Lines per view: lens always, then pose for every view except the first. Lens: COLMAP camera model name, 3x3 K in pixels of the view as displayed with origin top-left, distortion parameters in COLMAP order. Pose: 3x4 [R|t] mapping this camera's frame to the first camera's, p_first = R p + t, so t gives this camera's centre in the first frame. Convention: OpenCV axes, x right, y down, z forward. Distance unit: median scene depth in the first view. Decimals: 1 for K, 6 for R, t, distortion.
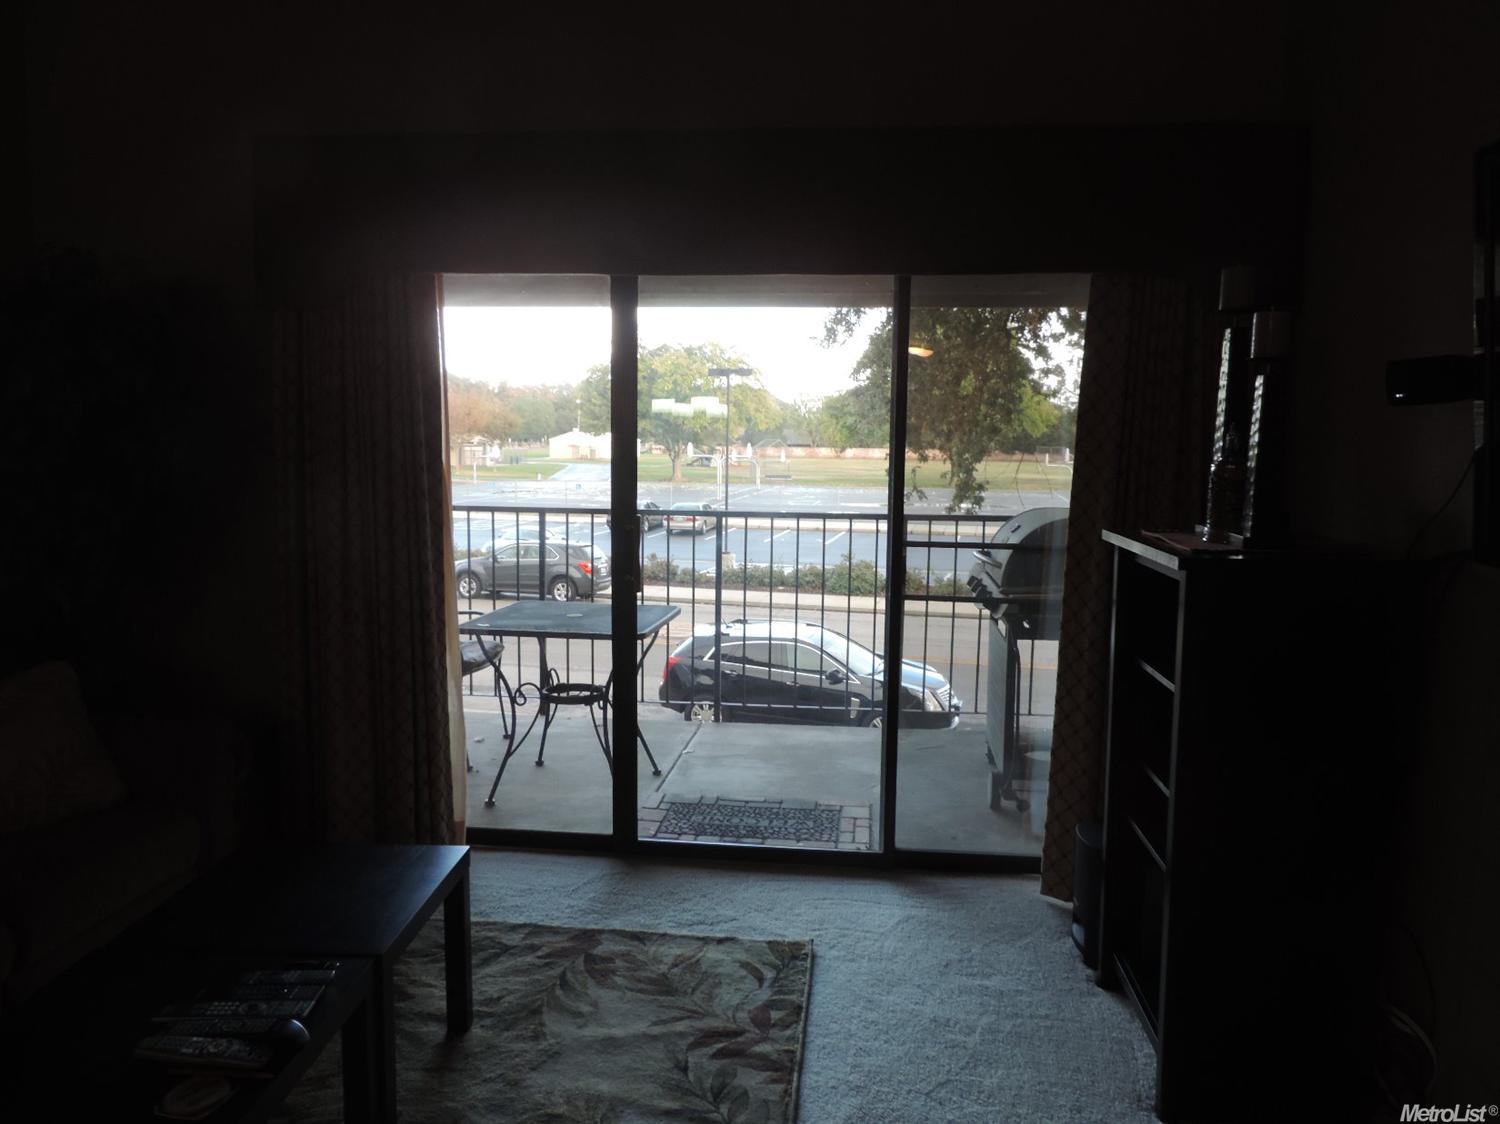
lens RADIAL K [[1071.7, 0, 750.6], [0, 1071.7, 556.2], [0, 0, 1]] dist [-0.003283, -0.008388]
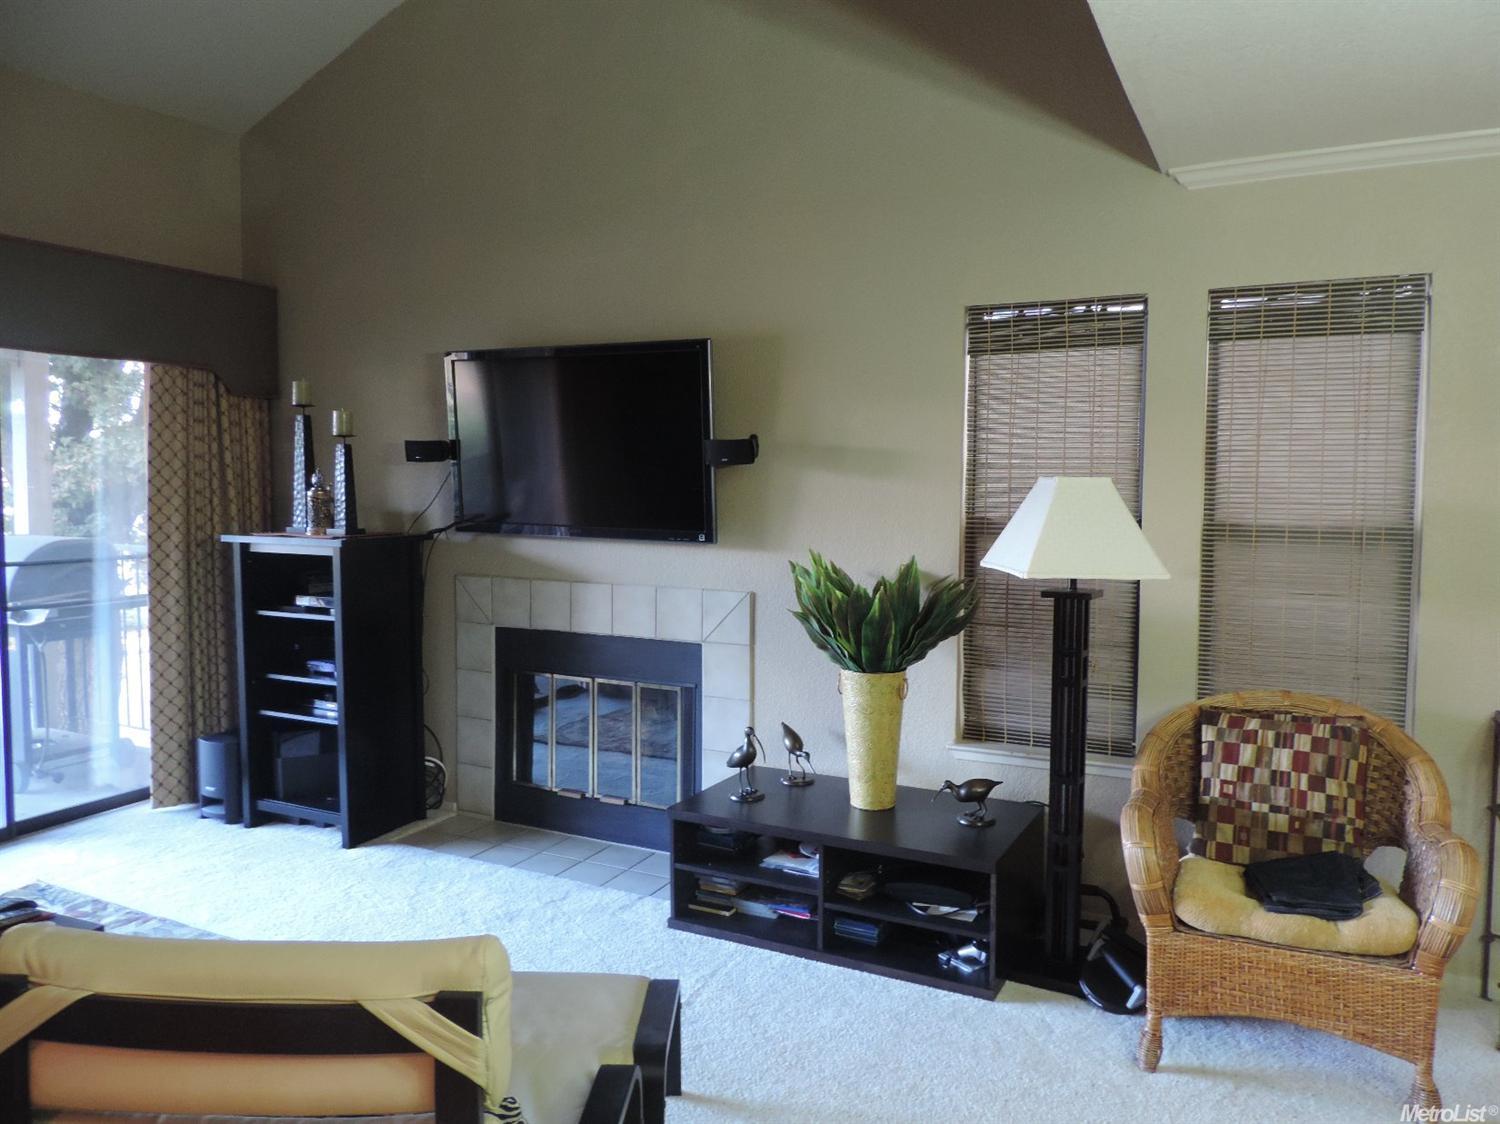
lens RADIAL K [[1071.7, 0, 750.6], [0, 1071.7, 556.2], [0, 0, 1]] dist [-0.003283, -0.008388]
pose [[0.346050, -0.071933, 0.935454, -0.875635], [0.107918, 0.993491, 0.036475, 0.032676], [-0.931989, 0.088330, 0.351561, -0.267579]]
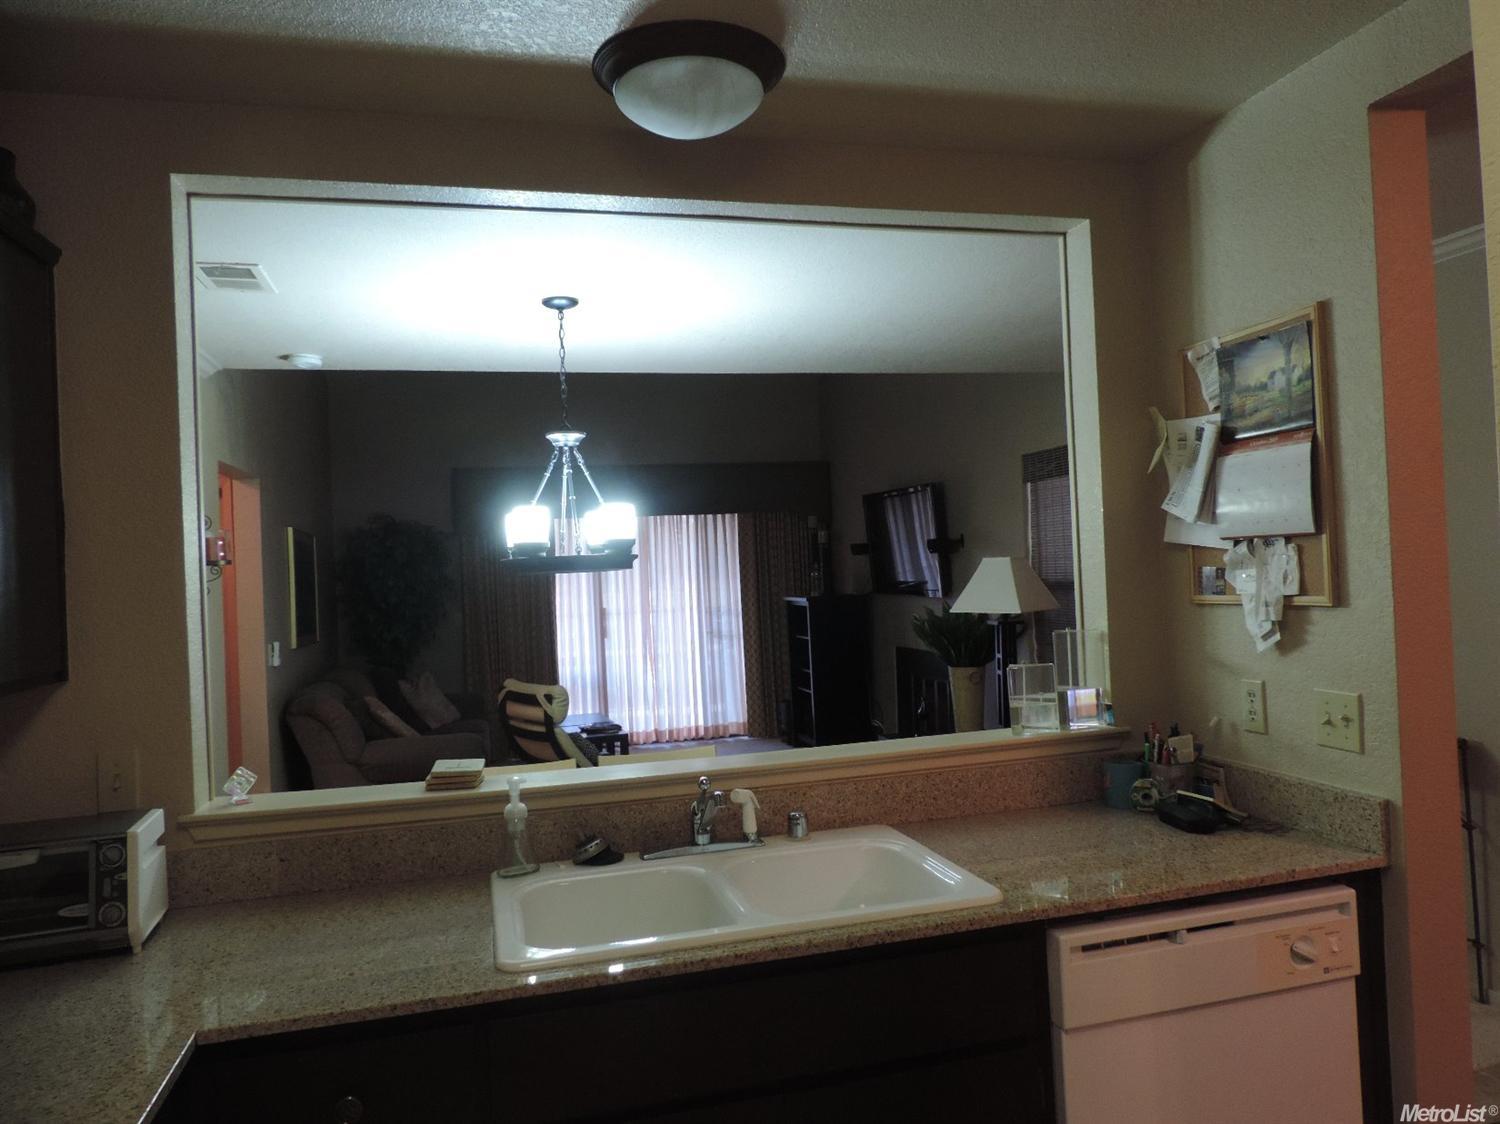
lens RADIAL K [[1071.7, 0, 750.6], [0, 1071.7, 556.2], [0, 0, 1]] dist [-0.003283, -0.008388]
pose [[0.935534, -0.050747, 0.349572, -0.853812], [0.097028, 0.988478, -0.116172, 0.216074], [-0.339649, 0.142601, 0.929679, -1.924413]]
